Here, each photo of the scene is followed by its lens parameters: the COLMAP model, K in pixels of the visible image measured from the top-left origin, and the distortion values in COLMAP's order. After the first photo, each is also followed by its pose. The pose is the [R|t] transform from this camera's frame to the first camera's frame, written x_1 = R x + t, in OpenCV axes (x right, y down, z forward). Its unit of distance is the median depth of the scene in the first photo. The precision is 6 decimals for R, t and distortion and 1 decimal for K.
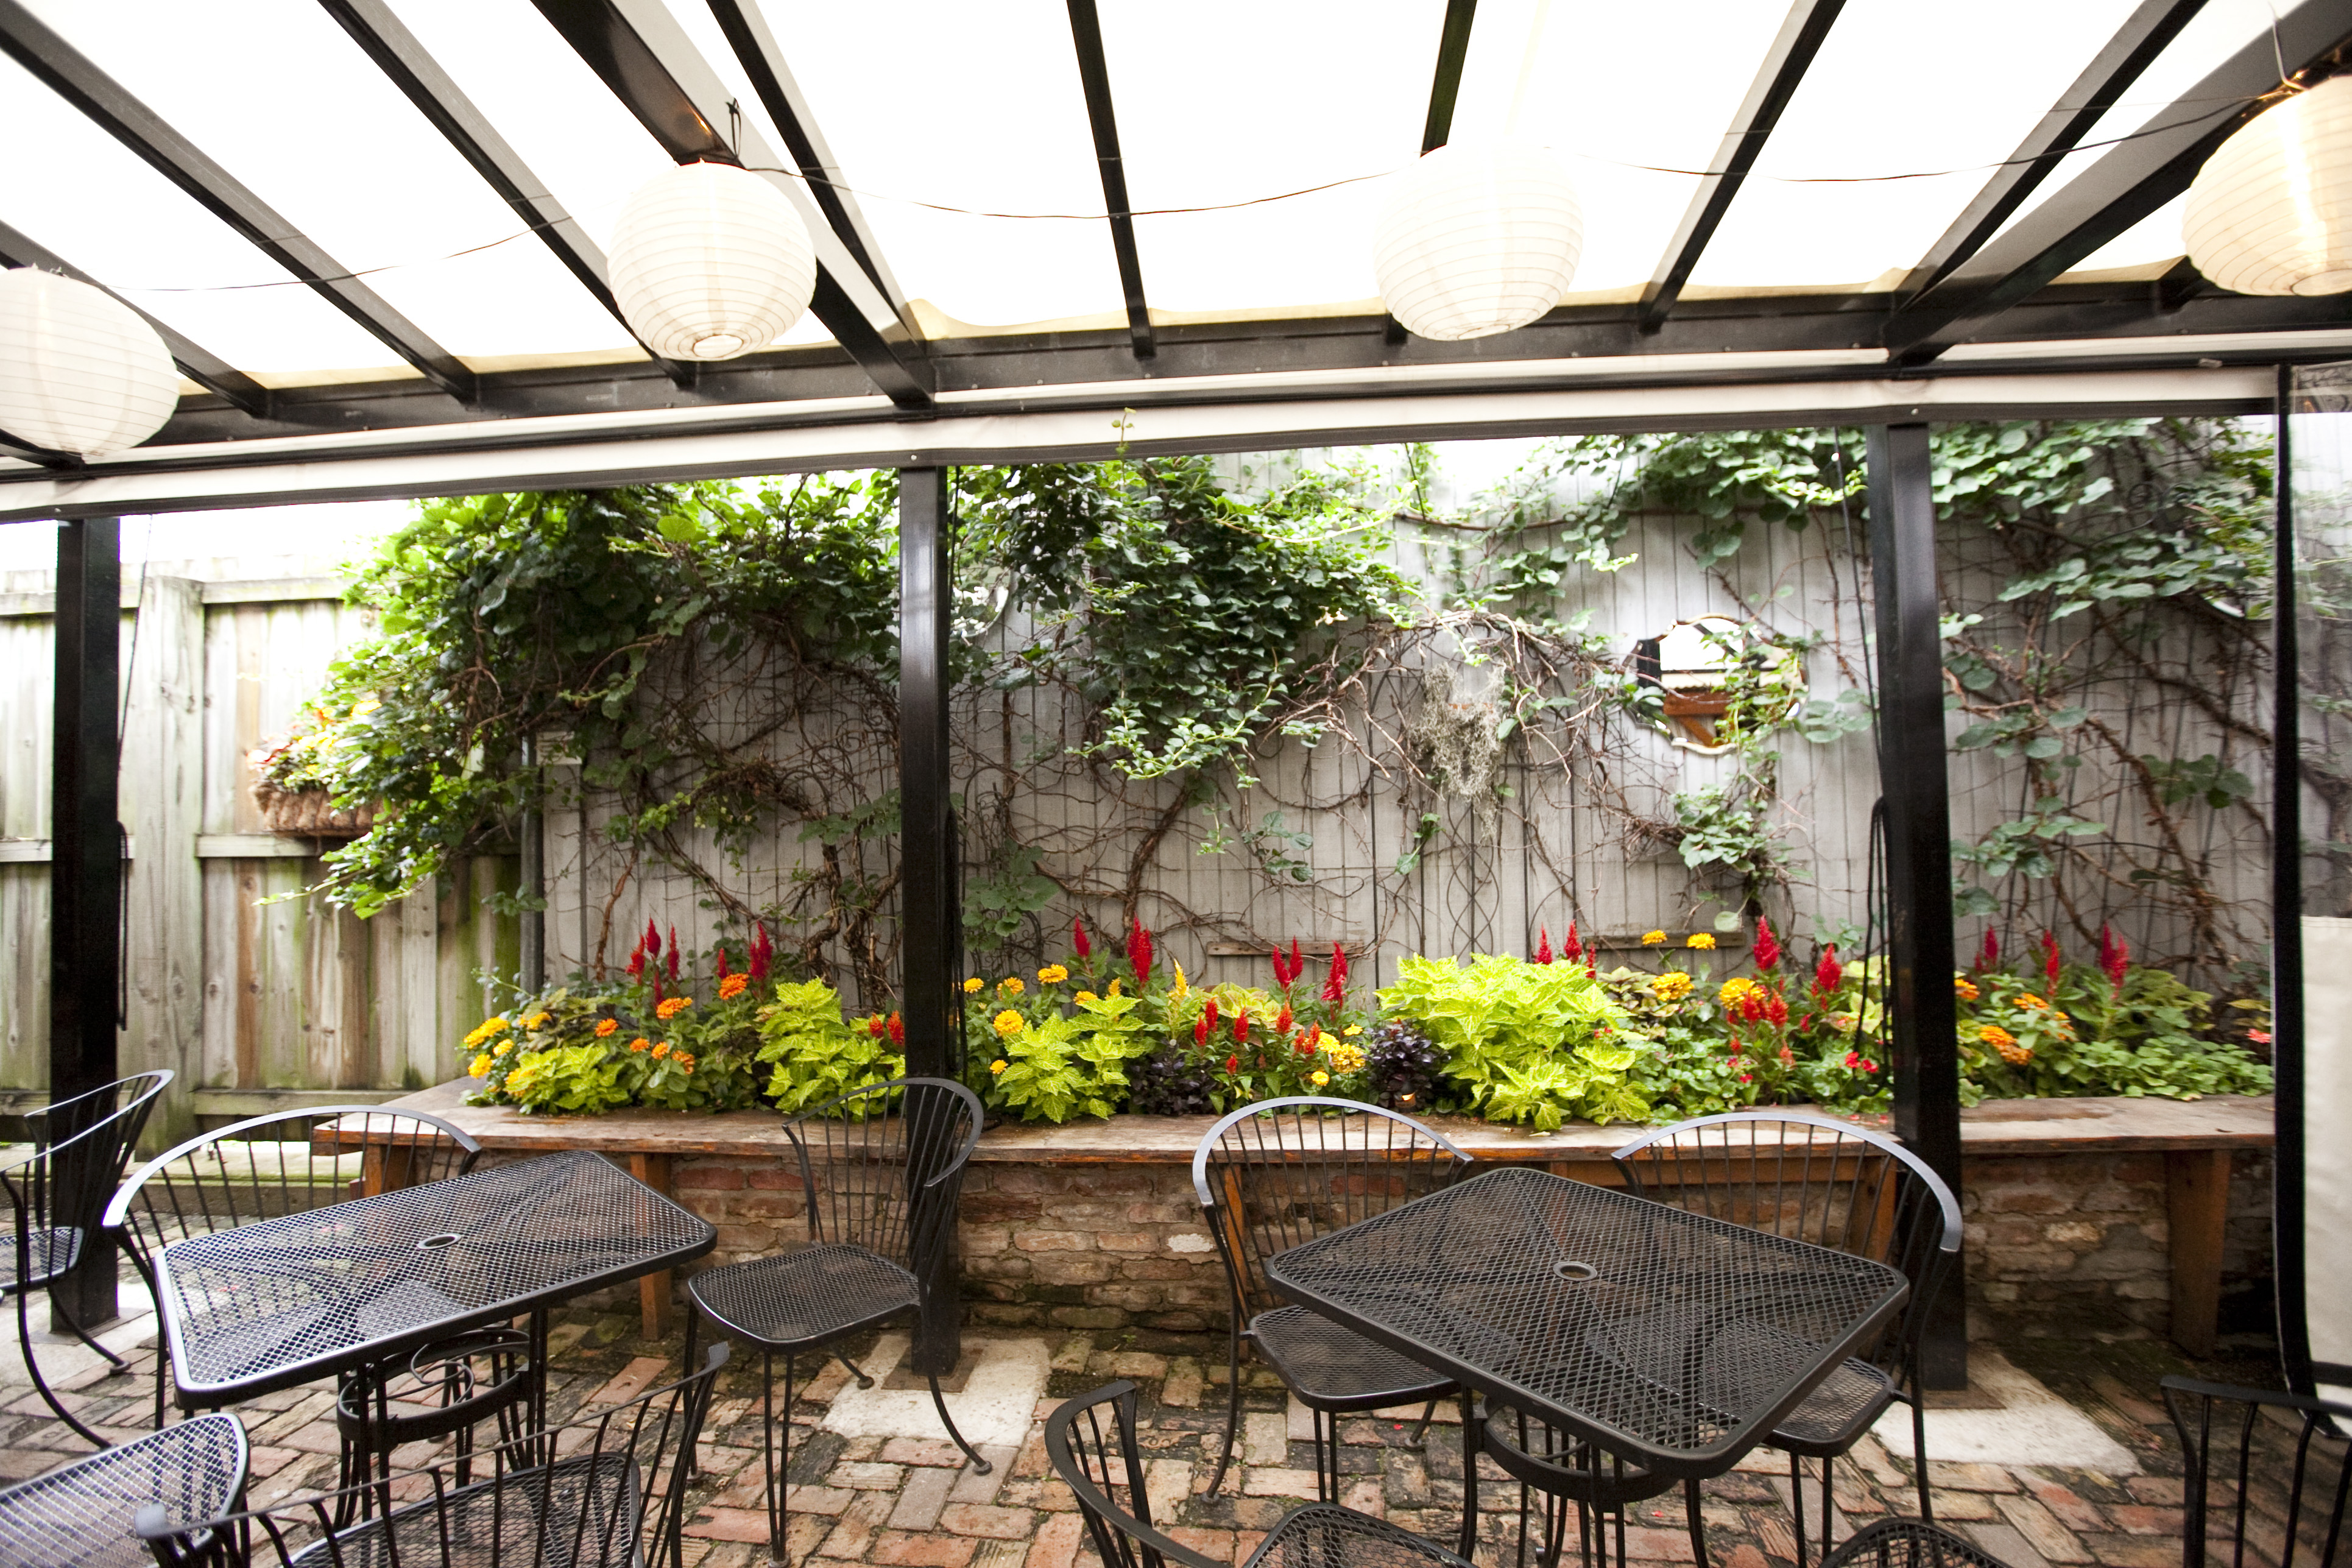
lens RADIAL K [[1072.3, 0, 1172.0], [0, 1072.3, 774.6], [0, 0, 1]] dist [-0.048434, 0.013651]
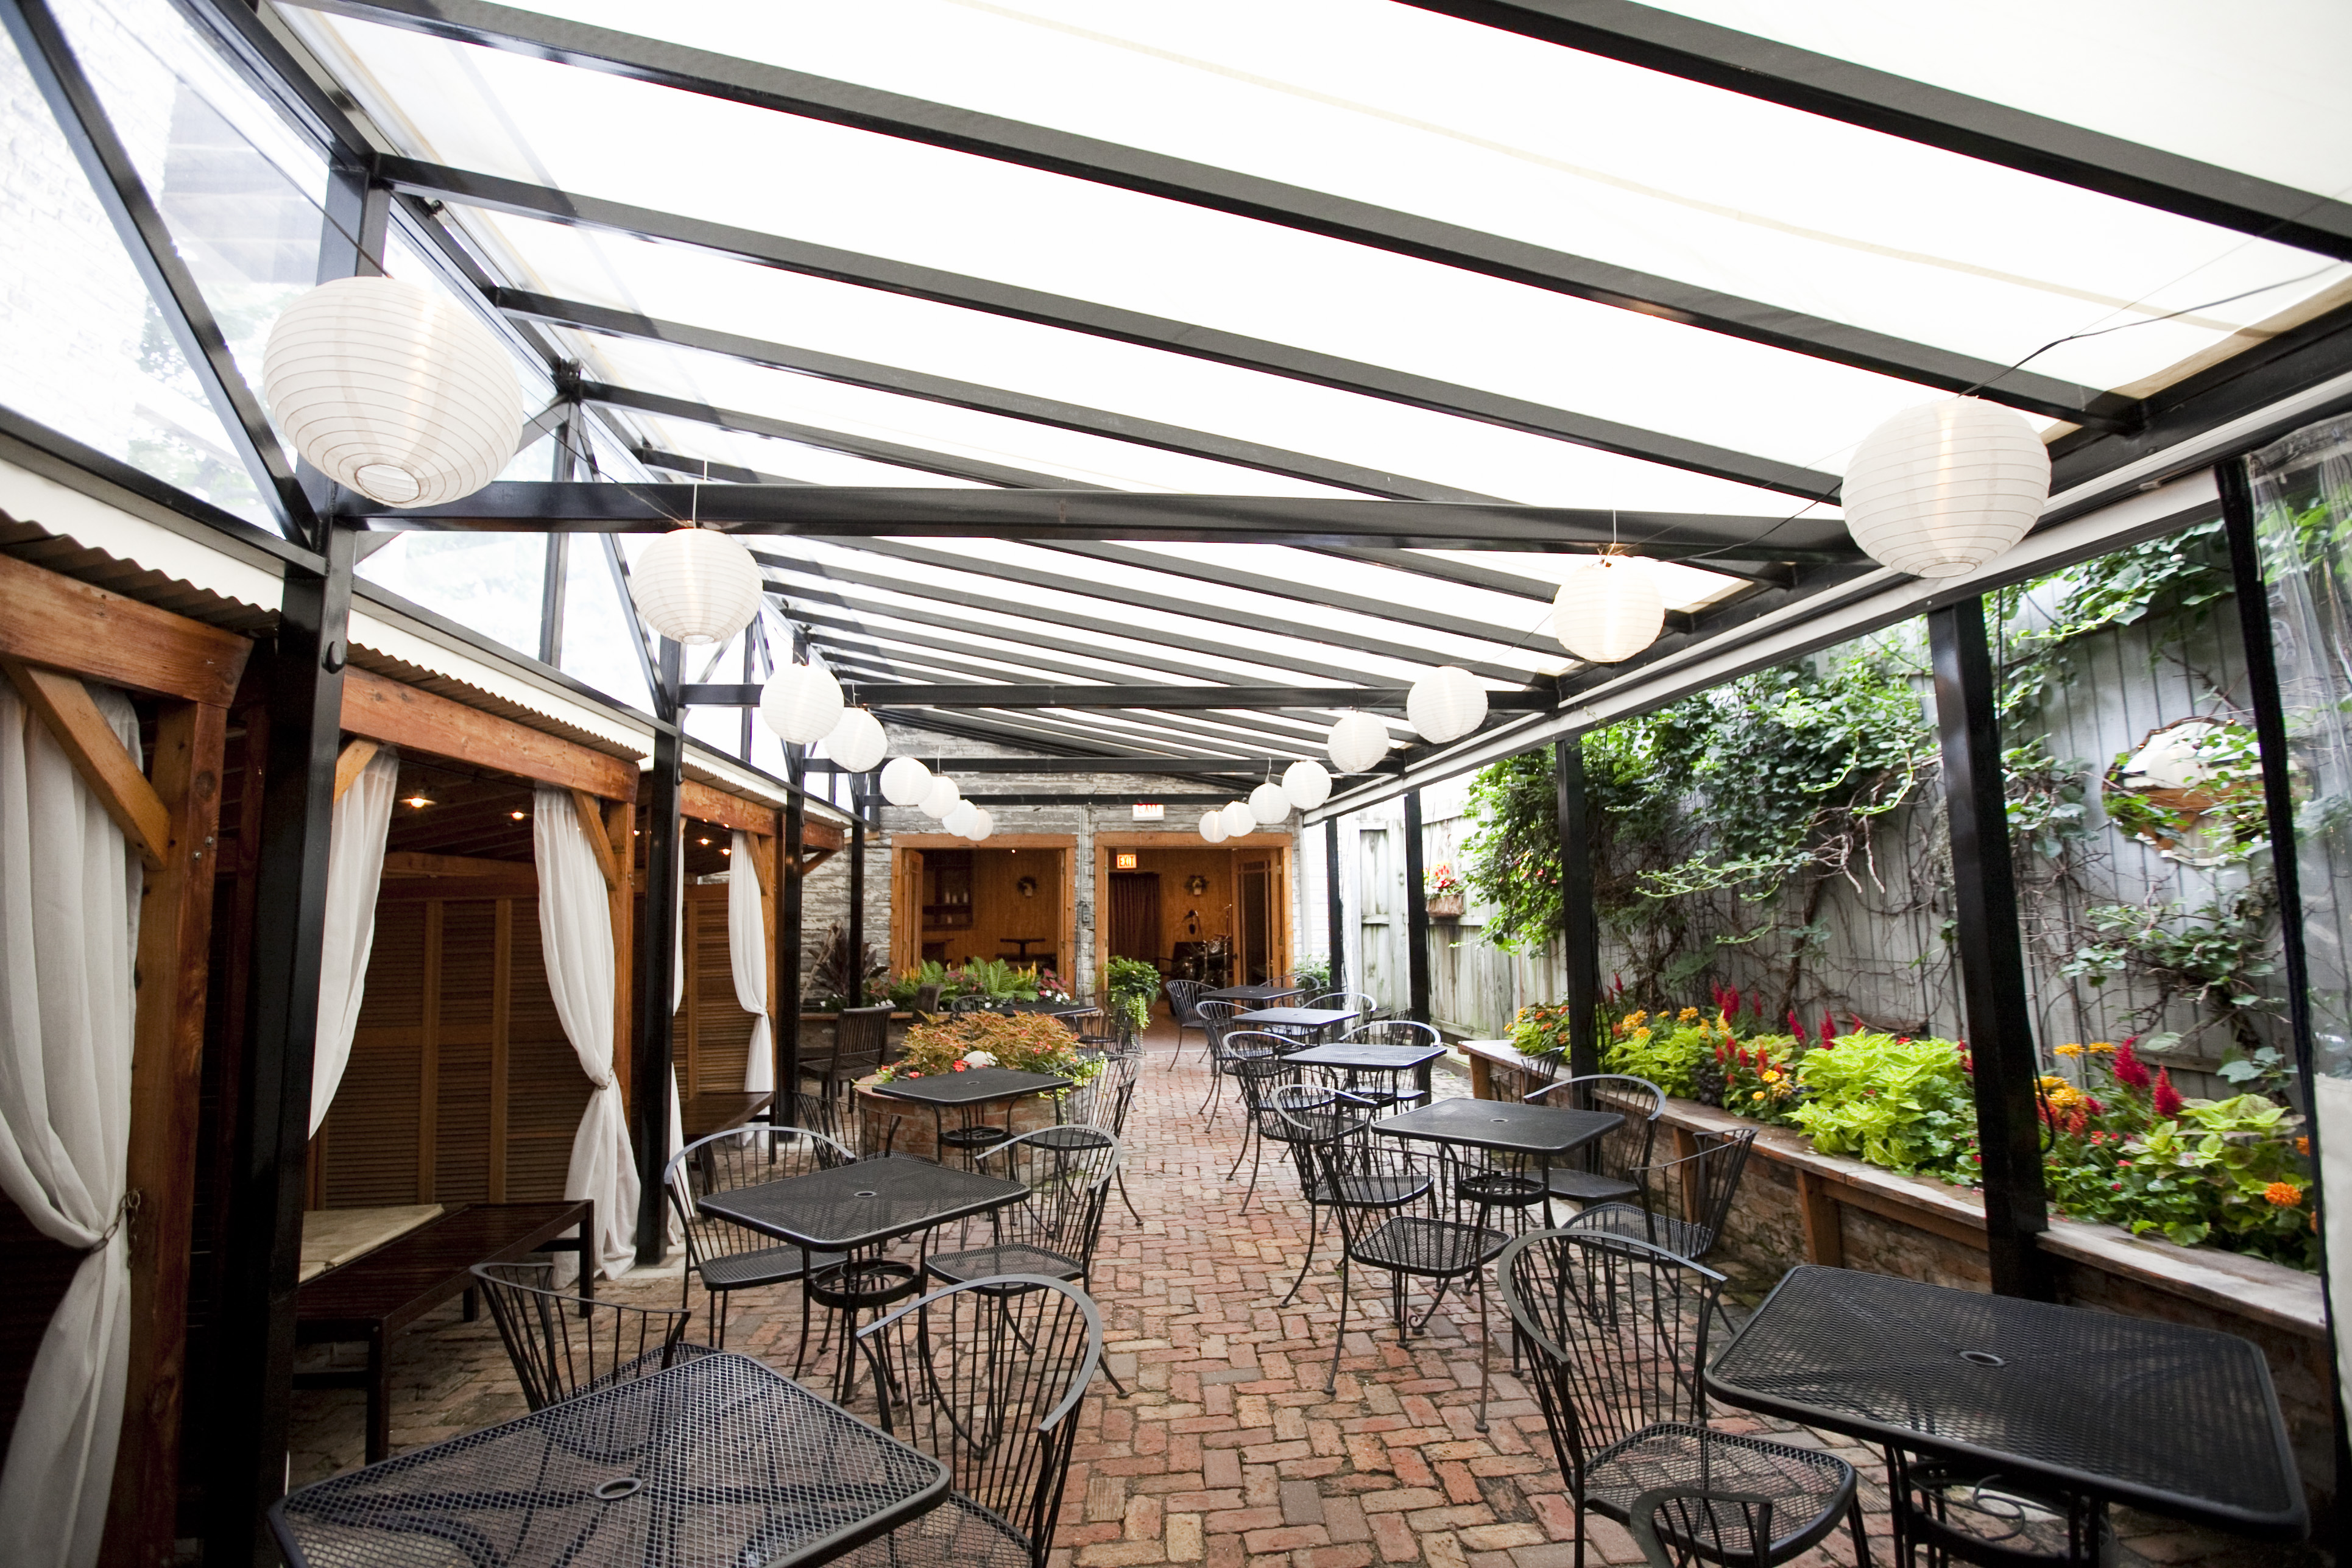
lens RADIAL K [[1072.3, 0, 1172.0], [0, 1072.3, 774.6], [0, 0, 1]] dist [-0.048434, 0.013651]
pose [[0.171536, -0.097896, -0.980302, 1.232982], [0.037367, 0.994981, -0.092823, -0.049273], [0.984469, -0.020709, 0.174333, -0.057228]]
